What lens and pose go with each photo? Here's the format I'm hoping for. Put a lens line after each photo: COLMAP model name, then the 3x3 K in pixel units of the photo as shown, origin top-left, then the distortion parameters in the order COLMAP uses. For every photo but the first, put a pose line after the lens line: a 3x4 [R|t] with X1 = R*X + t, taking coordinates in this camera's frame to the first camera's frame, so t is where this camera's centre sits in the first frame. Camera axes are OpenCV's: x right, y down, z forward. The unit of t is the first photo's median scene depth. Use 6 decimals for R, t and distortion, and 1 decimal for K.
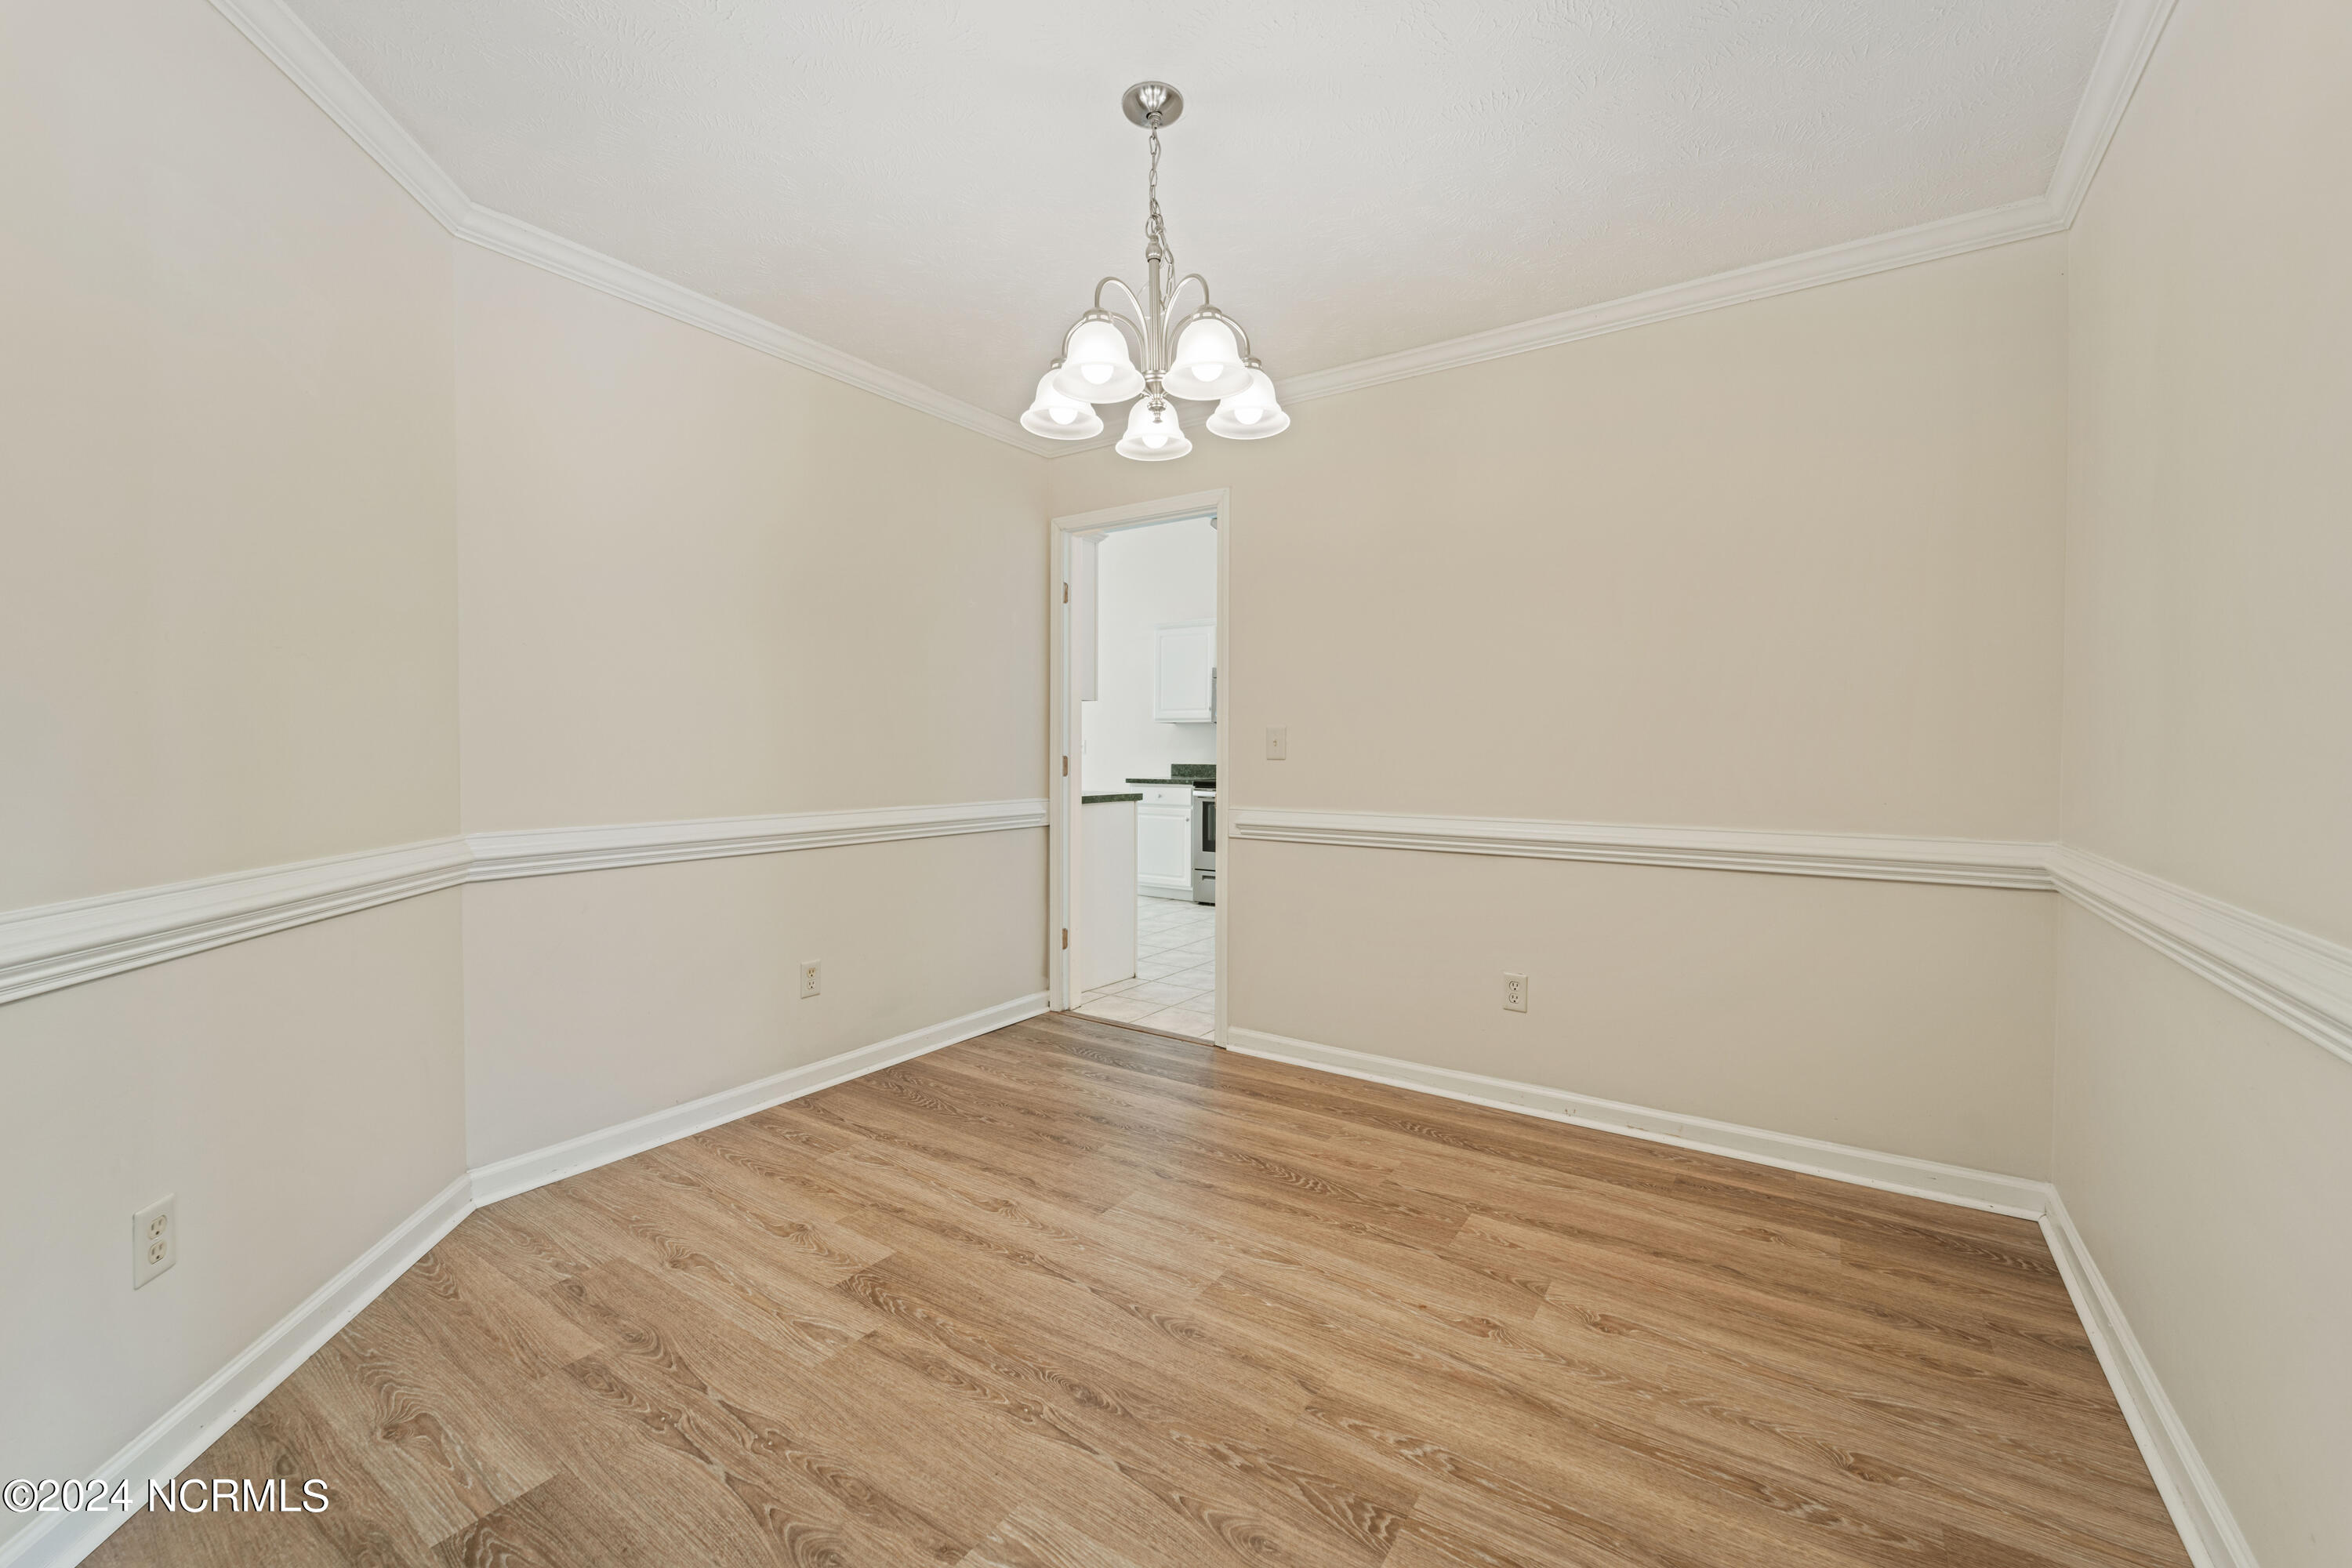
lens RADIAL K [[937.2, 0, 1173.6], [0, 937.2, 778.2], [0, 0, 1]] dist [-0.001243, -0.000151]
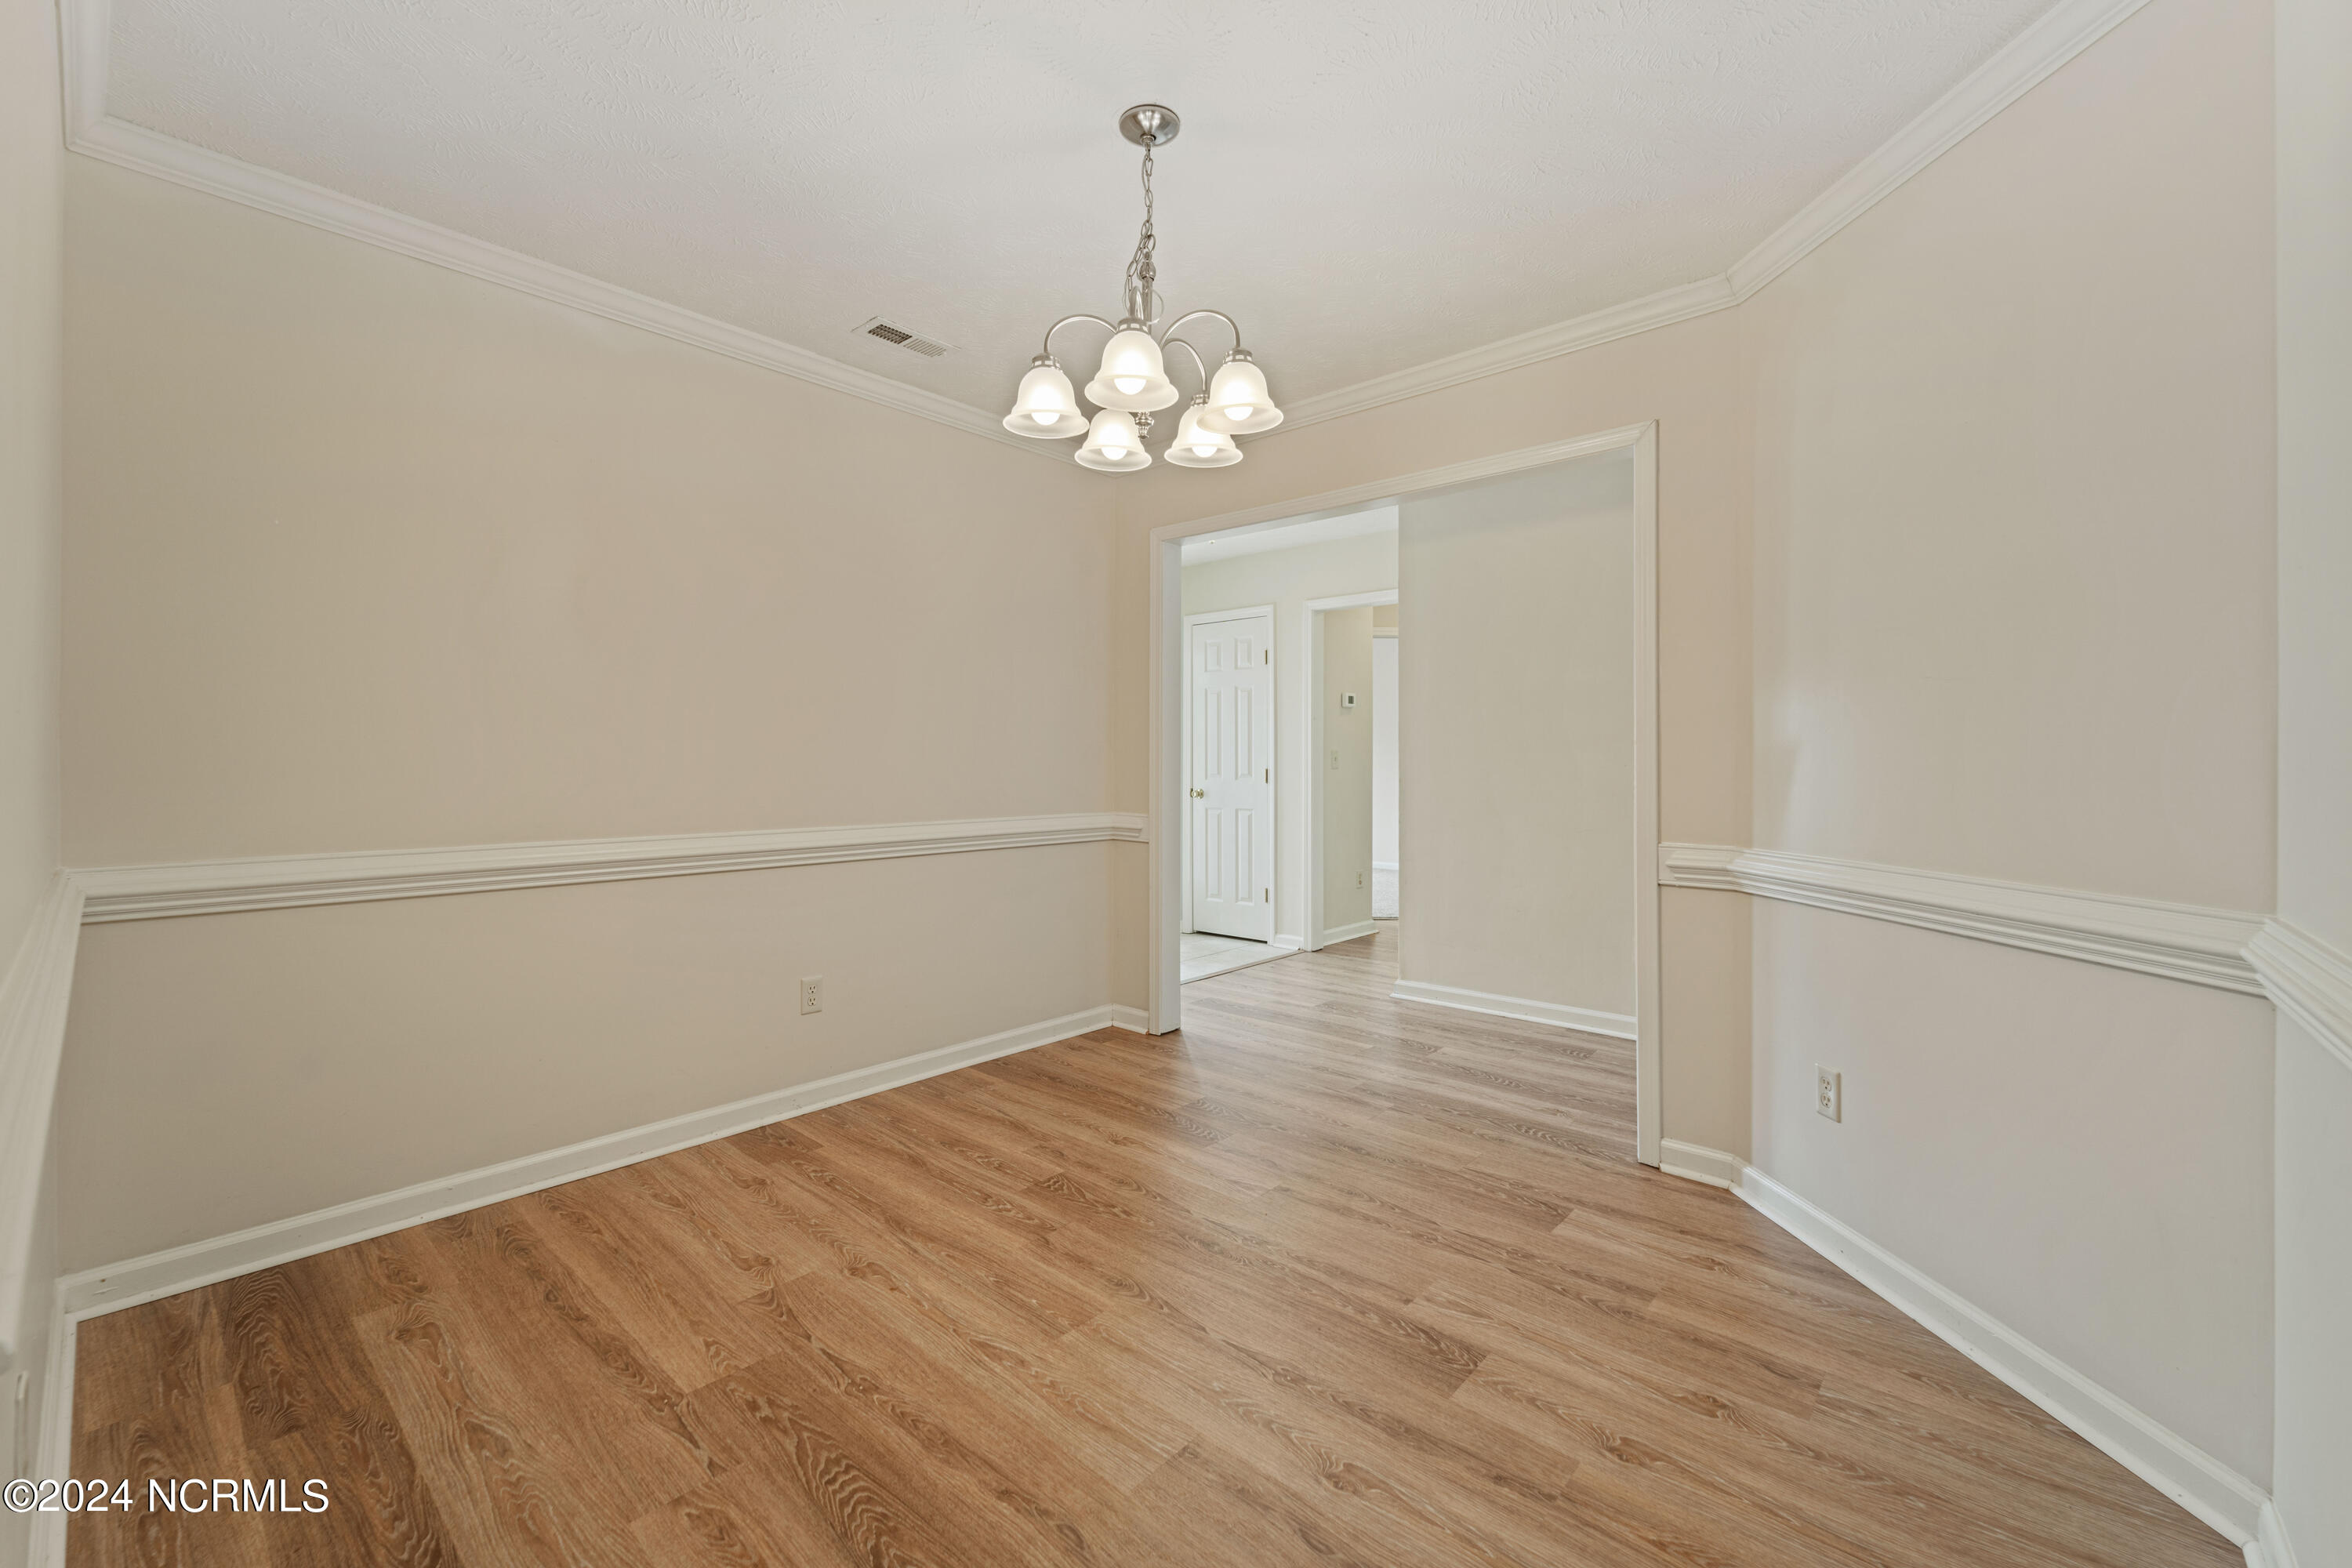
lens RADIAL K [[955.2, 0, 1172.3], [0, 955.2, 775.4], [0, 0, 1]] dist [0.000486, -0.000090]
pose [[-0.991034, -0.007327, 0.133412, -0.180066], [-0.001523, 0.999050, 0.043557, -0.060406], [-0.133604, 0.042963, -0.990103, 1.942619]]
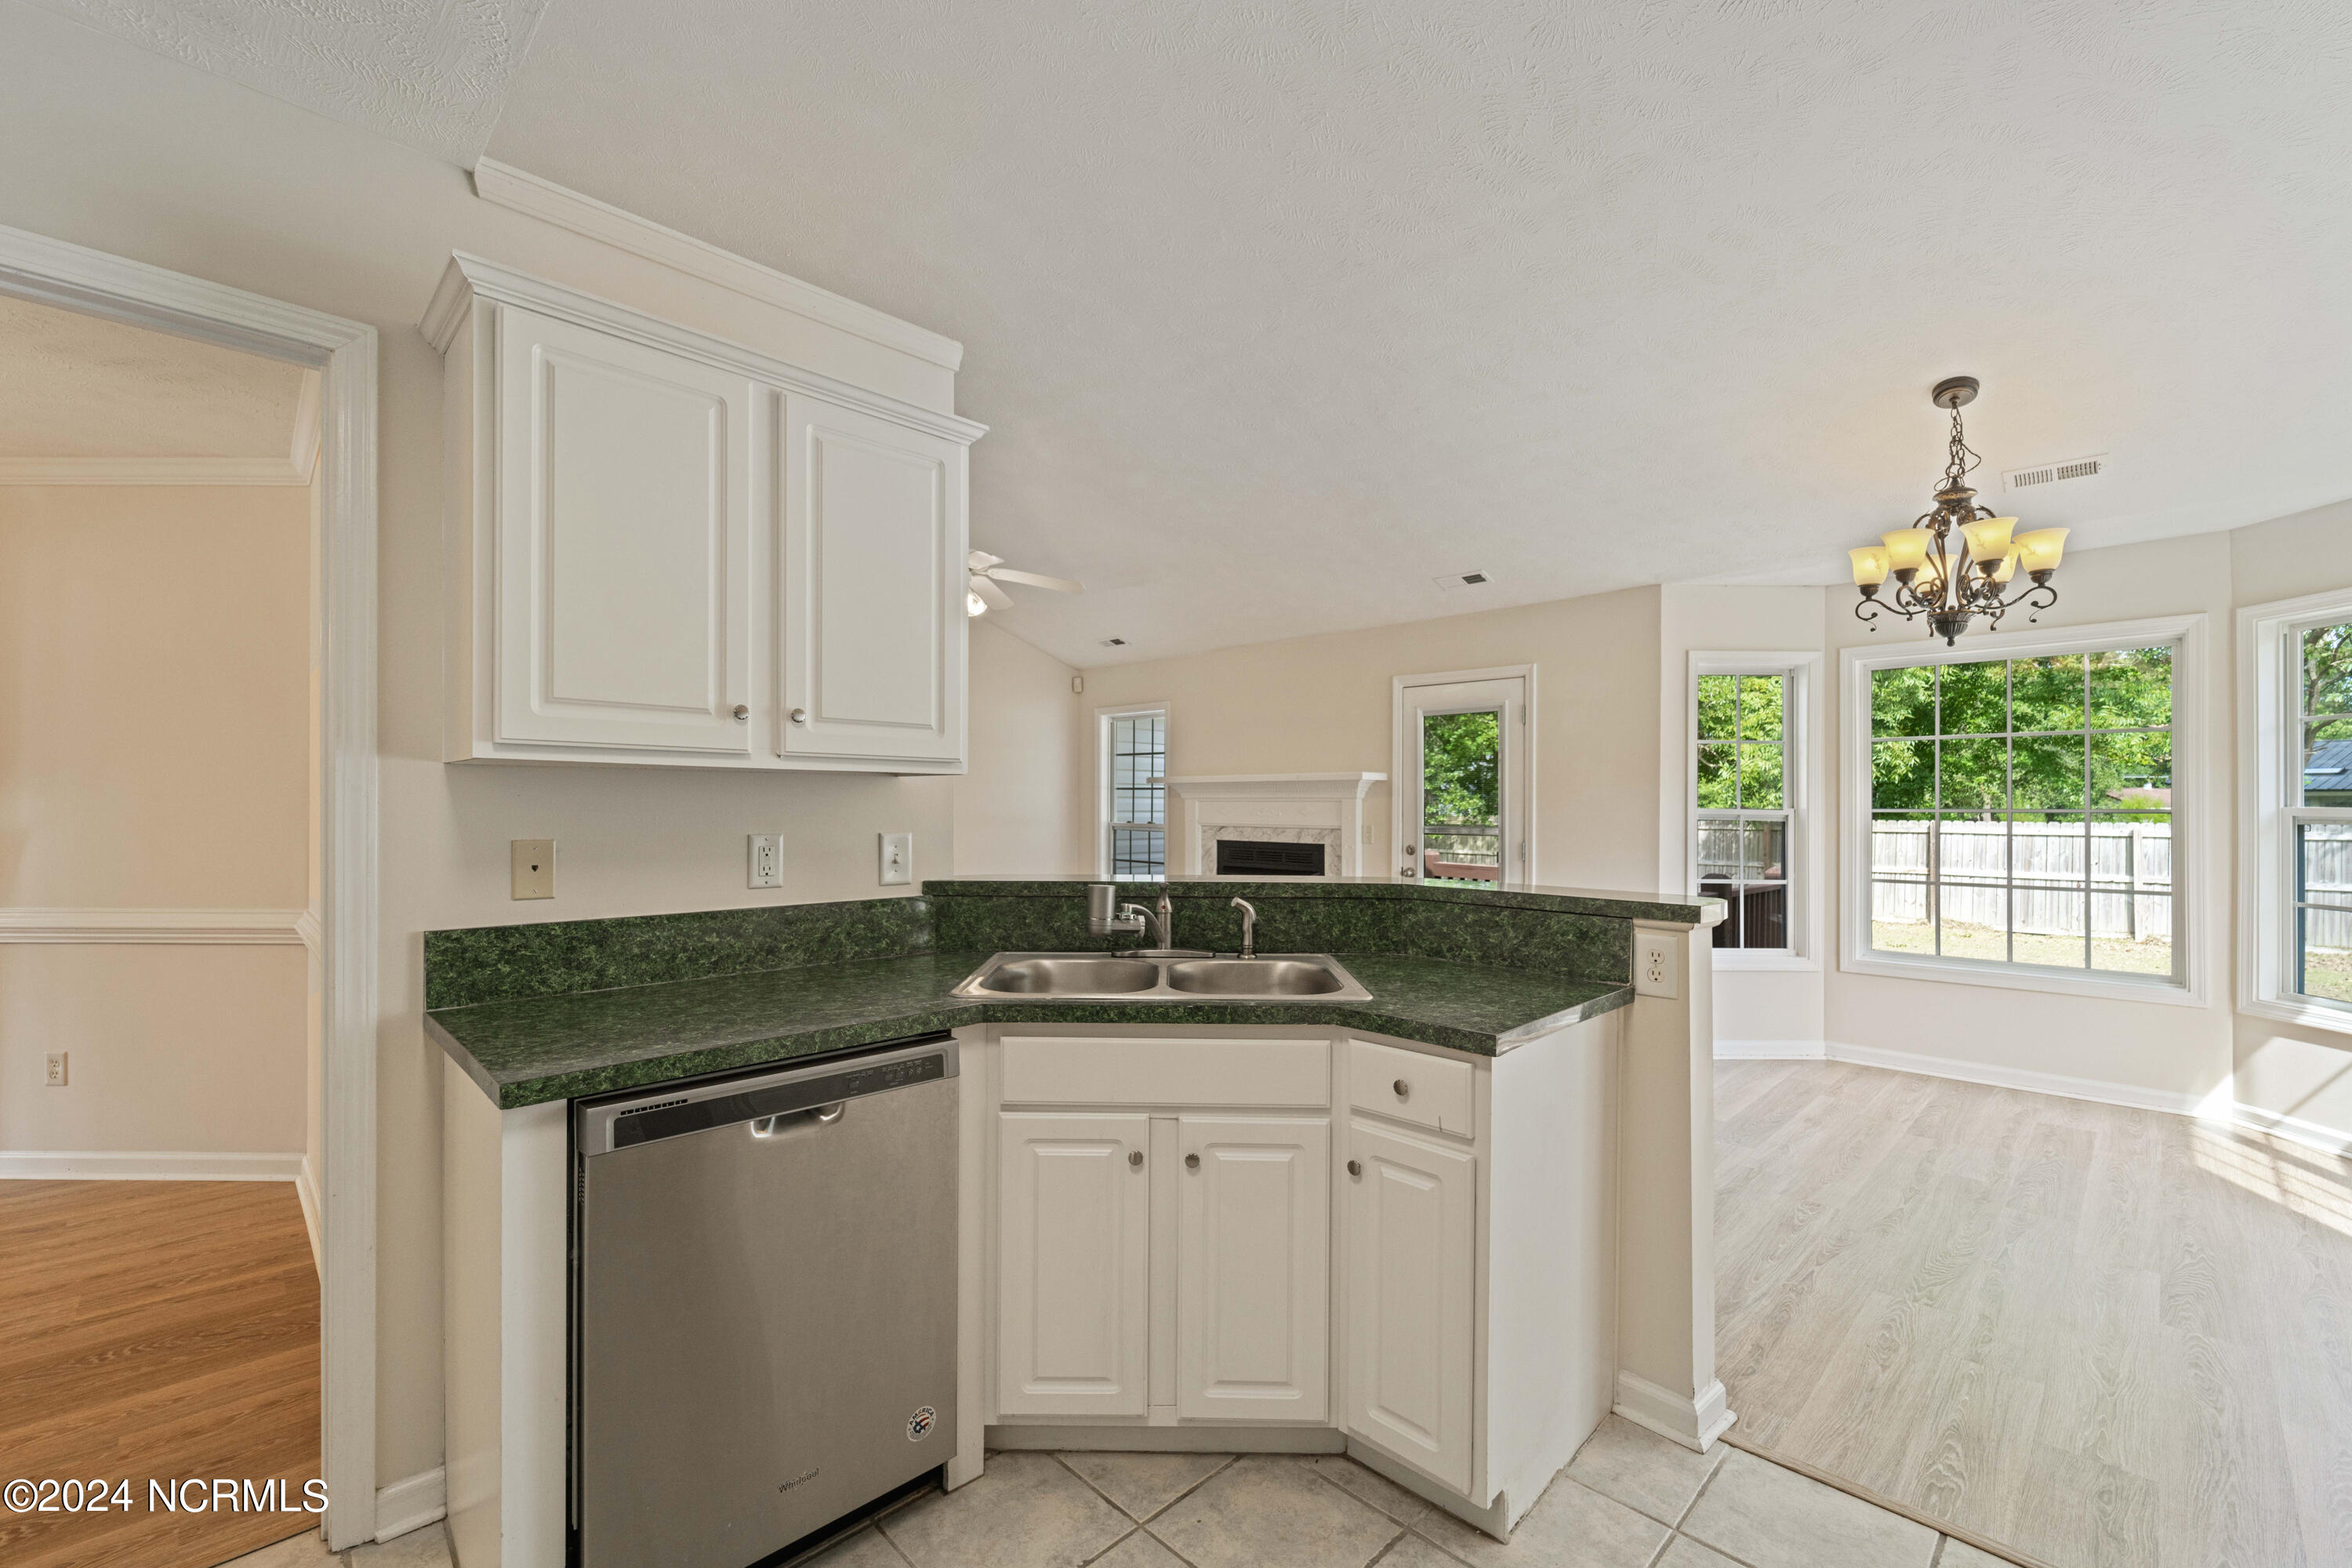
lens RADIAL K [[967.6, 0, 1172.1], [0, 967.6, 804.1], [0, 0, 1]] dist [-0.000360, -0.000081]
pose [[-0.193210, -0.010172, -0.981105, 0.478782], [-0.037073, 0.999308, -0.003060, -0.162974], [0.980457, 0.035781, -0.193454, 2.947108]]
